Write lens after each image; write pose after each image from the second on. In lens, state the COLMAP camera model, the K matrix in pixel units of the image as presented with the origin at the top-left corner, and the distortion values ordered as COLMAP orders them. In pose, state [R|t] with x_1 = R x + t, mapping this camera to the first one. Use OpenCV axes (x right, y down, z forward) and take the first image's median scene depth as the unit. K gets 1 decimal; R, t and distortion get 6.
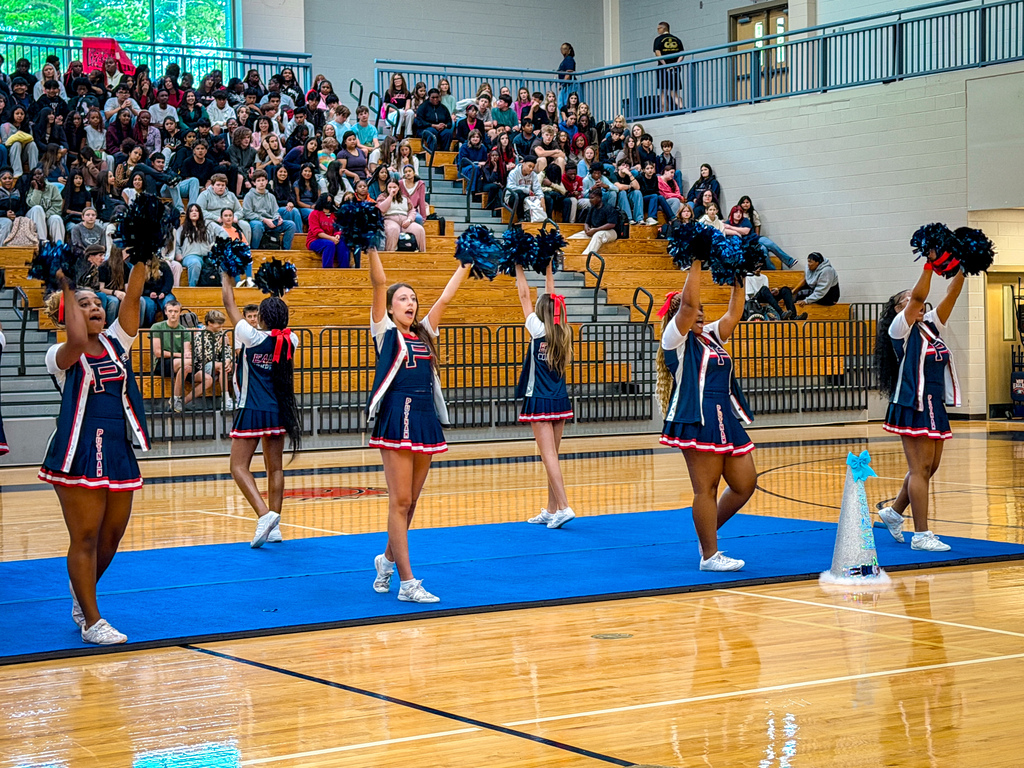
lens RADIAL K [[2147.7, 0, 512.0], [0, 2147.7, 384.0], [0, 0, 1]] dist [0.169825, 0.356999]
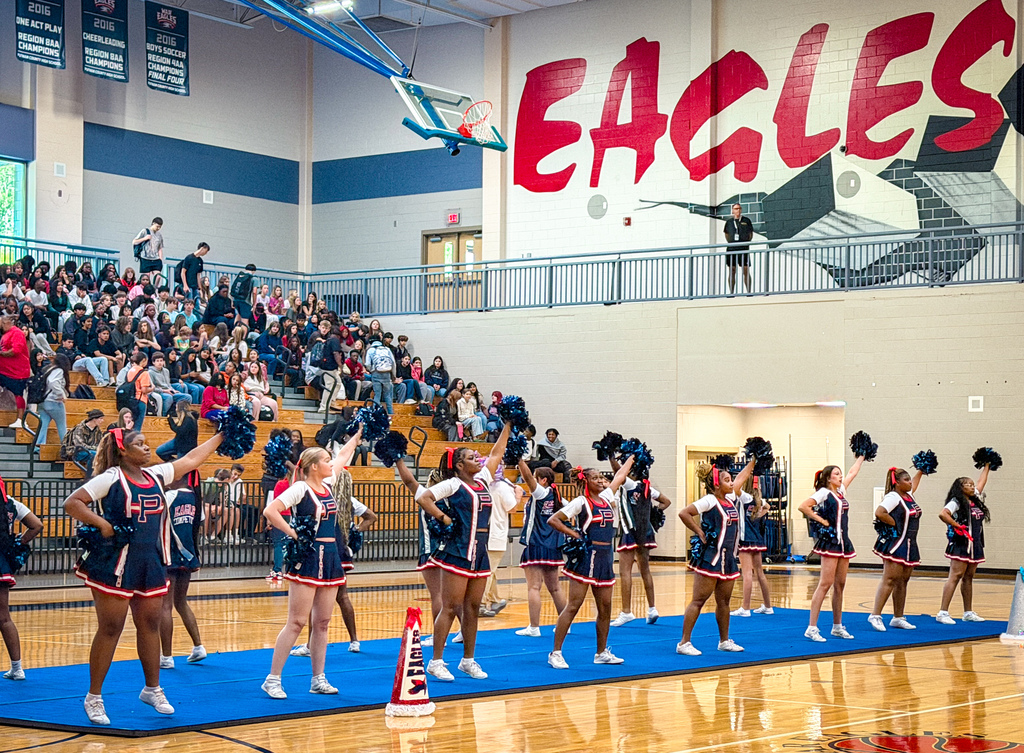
lens RADIAL K [[2125.1, 0, 512.0], [0, 2125.1, 376.5], [0, 0, 1]] dist [0.119260, 0.071333]
pose [[0.947568, 0.039935, 0.317048, -0.265447], [-0.015001, 0.996625, -0.080701, 0.008452], [-0.319201, 0.071714, 0.944970, -0.179660]]
